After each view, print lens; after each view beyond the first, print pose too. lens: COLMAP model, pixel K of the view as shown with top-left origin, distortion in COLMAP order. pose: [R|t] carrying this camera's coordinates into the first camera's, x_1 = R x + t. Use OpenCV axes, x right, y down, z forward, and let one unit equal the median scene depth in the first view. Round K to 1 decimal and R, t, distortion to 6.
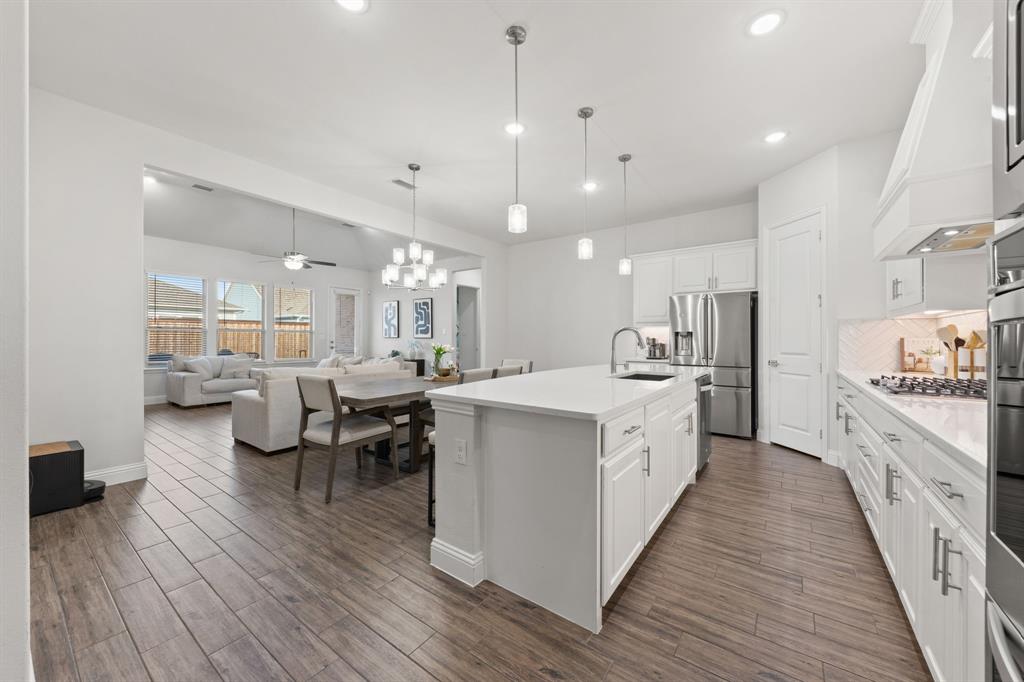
lens RADIAL K [[372.4, 0, 510.4], [0, 372.4, 340.0], [0, 0, 1]] dist [-0.001377, -0.000305]
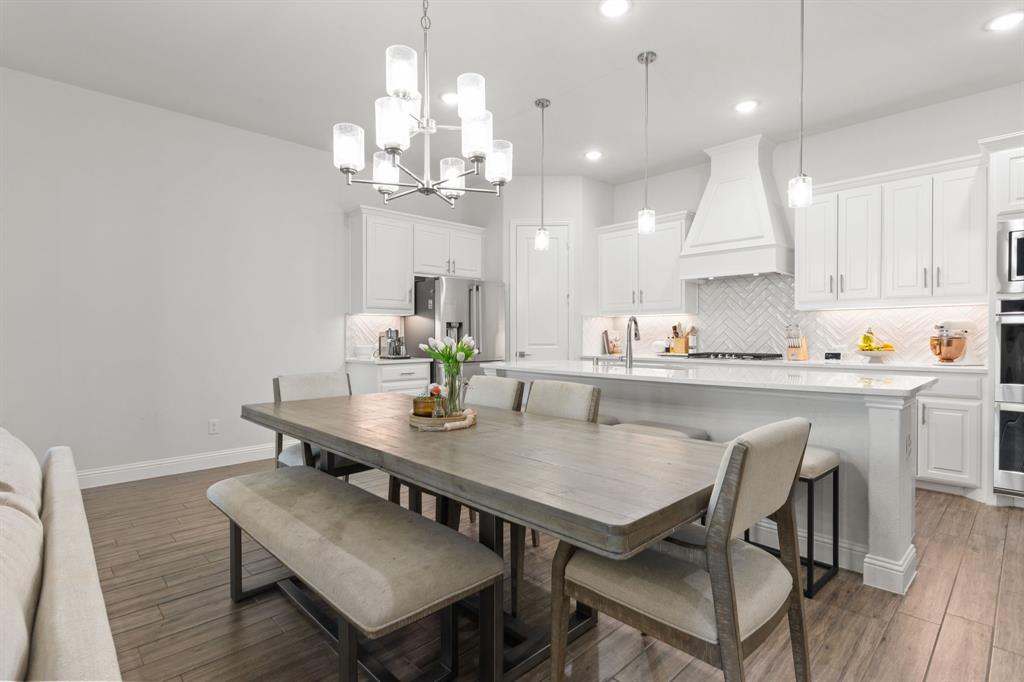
lens RADIAL K [[502.9, 0, 514.3], [0, 502.9, 339.8], [0, 0, 1]] dist [-0.005341, -0.003843]
pose [[0.170994, -0.012457, 0.985193, -0.782485], [0.005848, 0.999915, 0.011628, 0.005529], [-0.985255, 0.003773, 0.171052, 0.889686]]
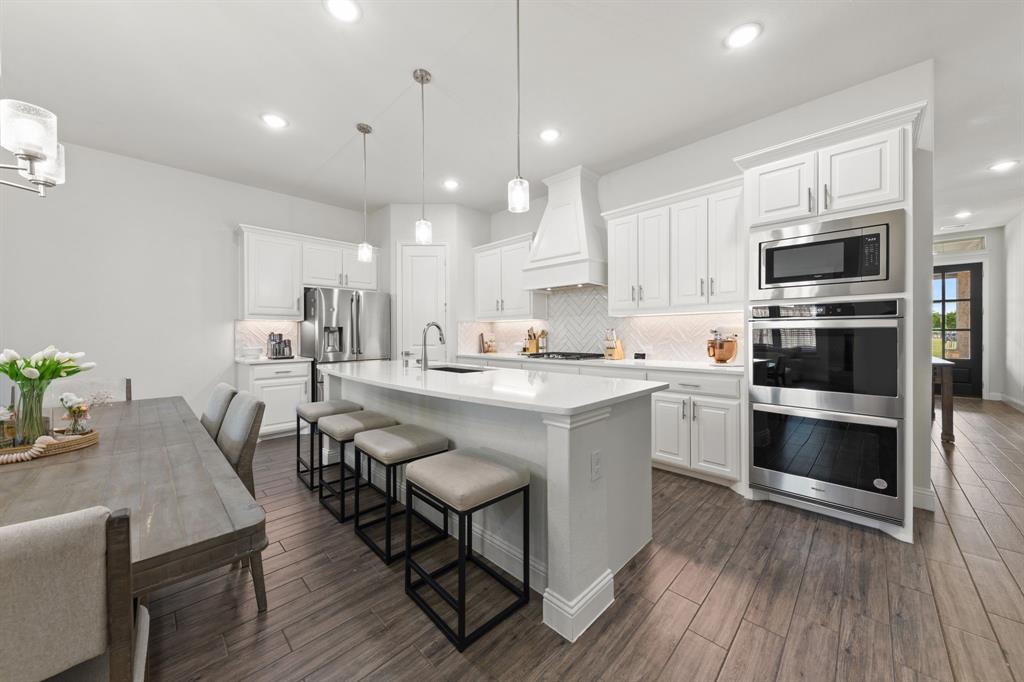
lens RADIAL K [[360.0, 0, 518.6], [0, 360.0, 333.9], [0, 0, 1]] dist [0.001184, -0.000279]
pose [[0.132934, -0.001805, 0.991123, -0.496060], [0.007083, 0.999975, 0.000871, -0.001891], [-0.991100, 0.006905, 0.132943, 0.536109]]
